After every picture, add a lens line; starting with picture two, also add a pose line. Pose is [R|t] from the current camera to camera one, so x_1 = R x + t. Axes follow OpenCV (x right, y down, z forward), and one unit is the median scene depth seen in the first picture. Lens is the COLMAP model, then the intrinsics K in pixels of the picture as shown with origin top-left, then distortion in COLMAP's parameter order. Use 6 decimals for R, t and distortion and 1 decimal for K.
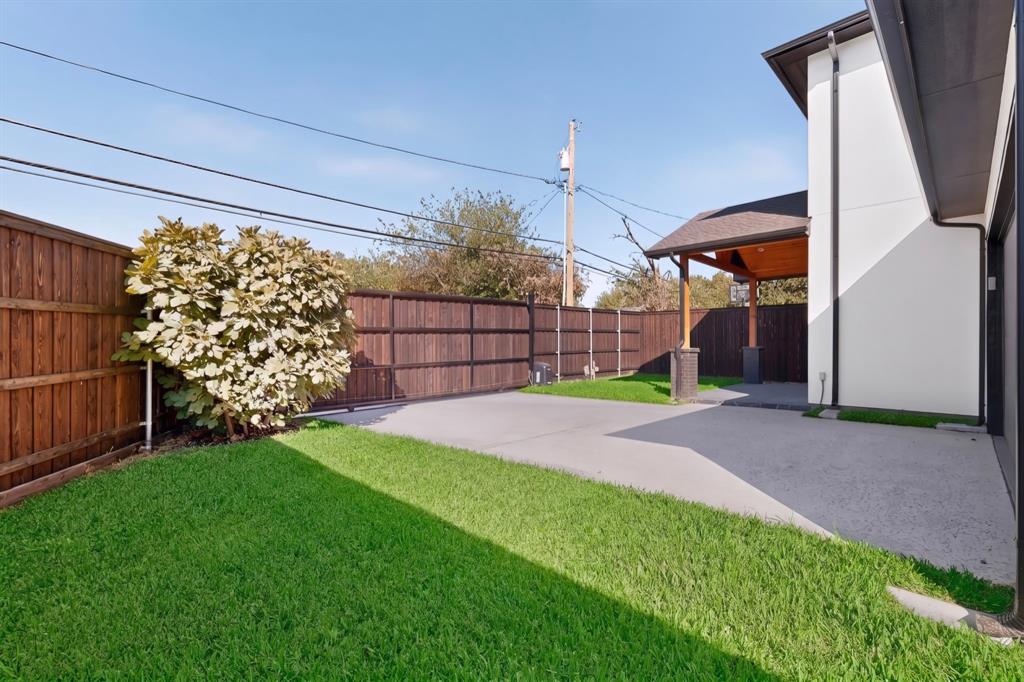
lens RADIAL K [[446.4, 0, 512.2], [0, 446.4, 343.0], [0, 0, 1]] dist [0.003692, -0.000874]
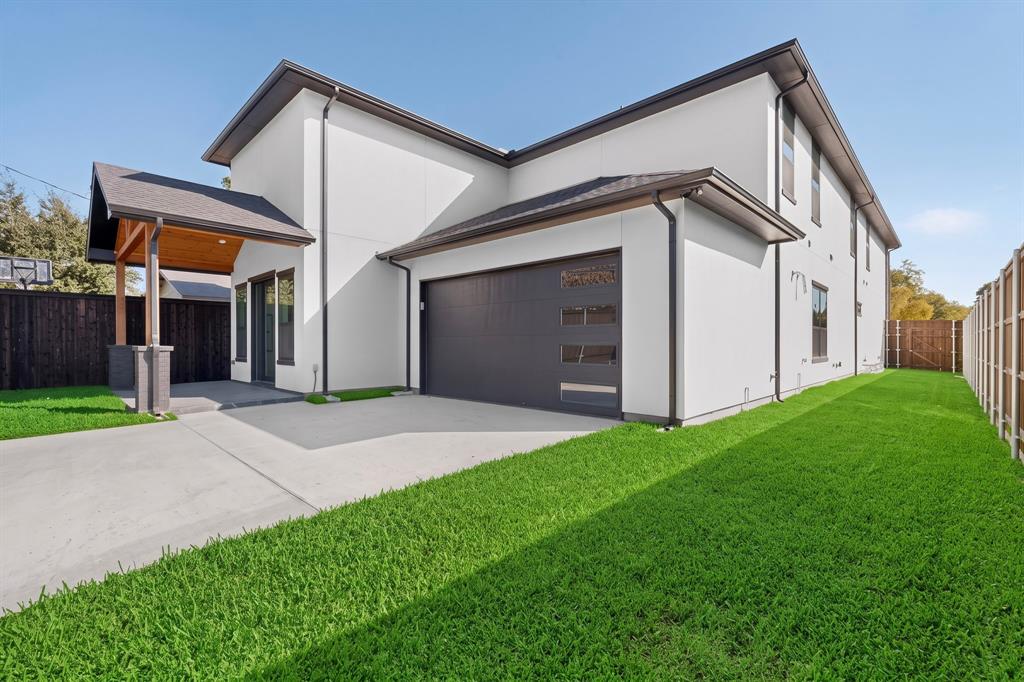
lens RADIAL K [[446.4, 0, 512.2], [0, 446.4, 340.8], [0, 0, 1]] dist [0.003692, -0.000874]
pose [[-0.010471, 0.000567, 0.999945, -0.484528], [-0.000522, 1.000000, -0.000572, 0.002582], [-0.999945, -0.000528, -0.010471, 0.487413]]
